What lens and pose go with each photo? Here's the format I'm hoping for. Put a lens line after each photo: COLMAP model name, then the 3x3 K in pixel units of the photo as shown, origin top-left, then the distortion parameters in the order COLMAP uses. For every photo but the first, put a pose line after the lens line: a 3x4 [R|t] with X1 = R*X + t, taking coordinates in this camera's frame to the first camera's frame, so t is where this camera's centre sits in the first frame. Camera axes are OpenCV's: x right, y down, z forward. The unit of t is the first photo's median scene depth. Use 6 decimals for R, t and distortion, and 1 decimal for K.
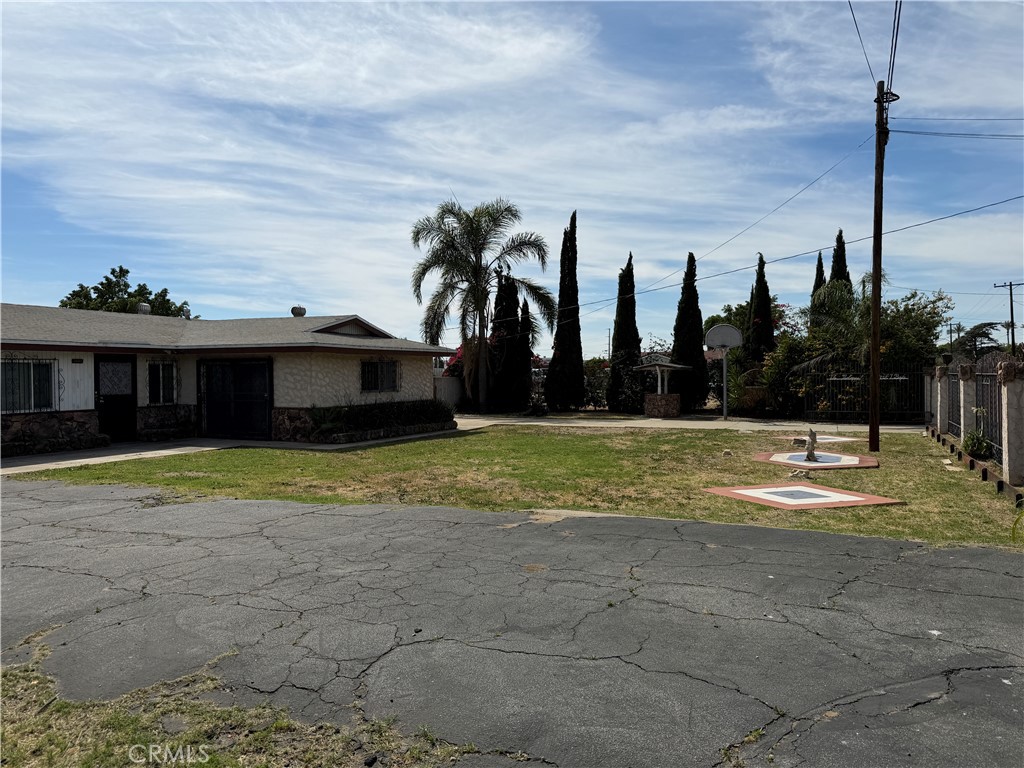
lens RADIAL K [[704.7, 0, 506.3], [0, 704.7, 403.2], [0, 0, 1]] dist [0.072588, -0.118181]
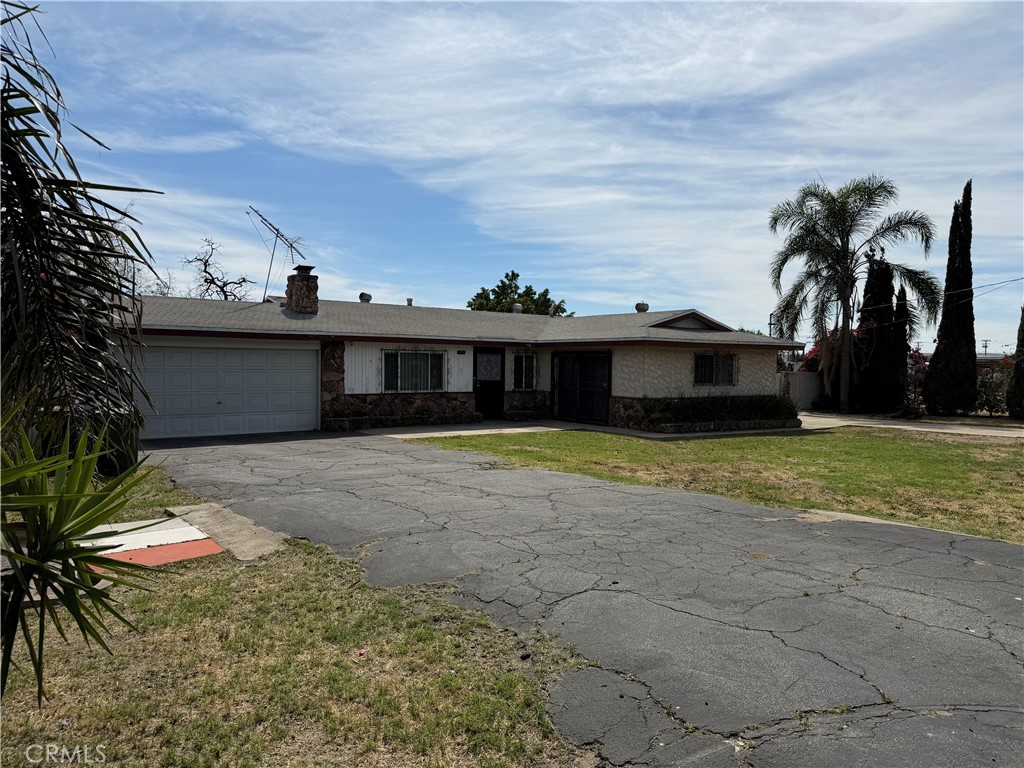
lens RADIAL K [[704.7, 0, 506.3], [0, 704.7, 403.2], [0, 0, 1]] dist [0.072588, -0.118181]
pose [[0.872251, 0.044440, -0.487036, 0.042487], [-0.039721, 0.999010, 0.020017, 0.000910], [0.487444, 0.001885, 0.873152, -0.017848]]
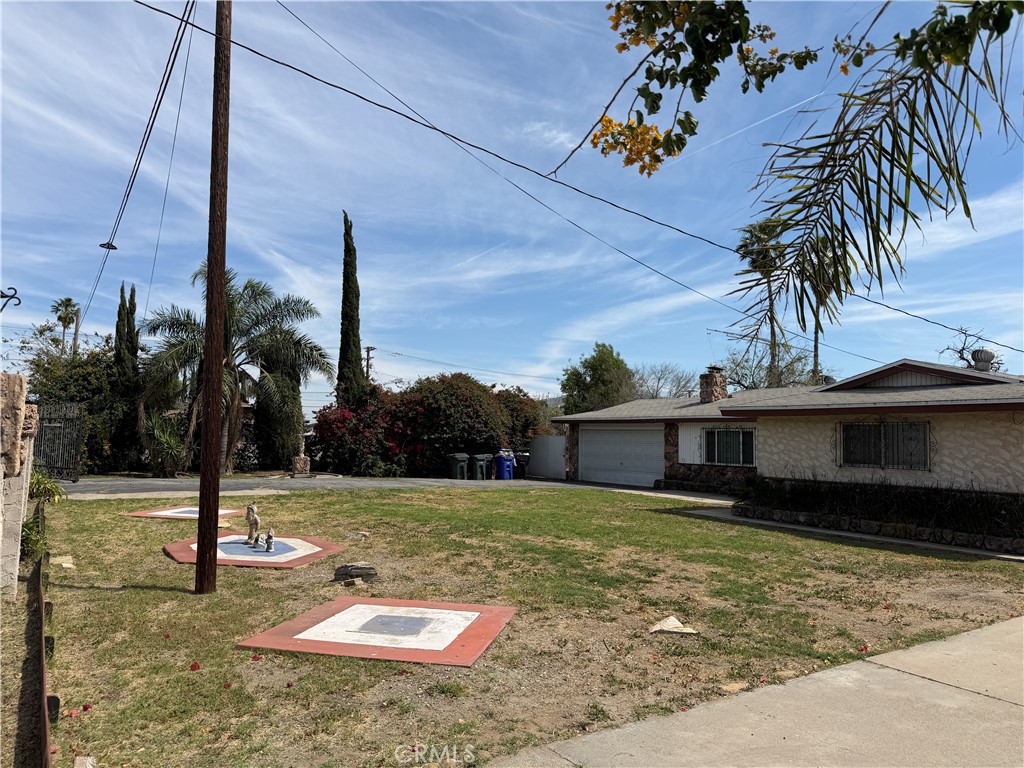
lens RADIAL K [[704.7, 0, 506.3], [0, 704.7, 403.2], [0, 0, 1]] dist [0.072588, -0.118181]
pose [[-0.507722, -0.047131, -0.860231, 0.466598], [-0.058034, 0.998105, -0.020433, -0.033530], [0.859564, 0.039549, -0.509495, 0.791864]]
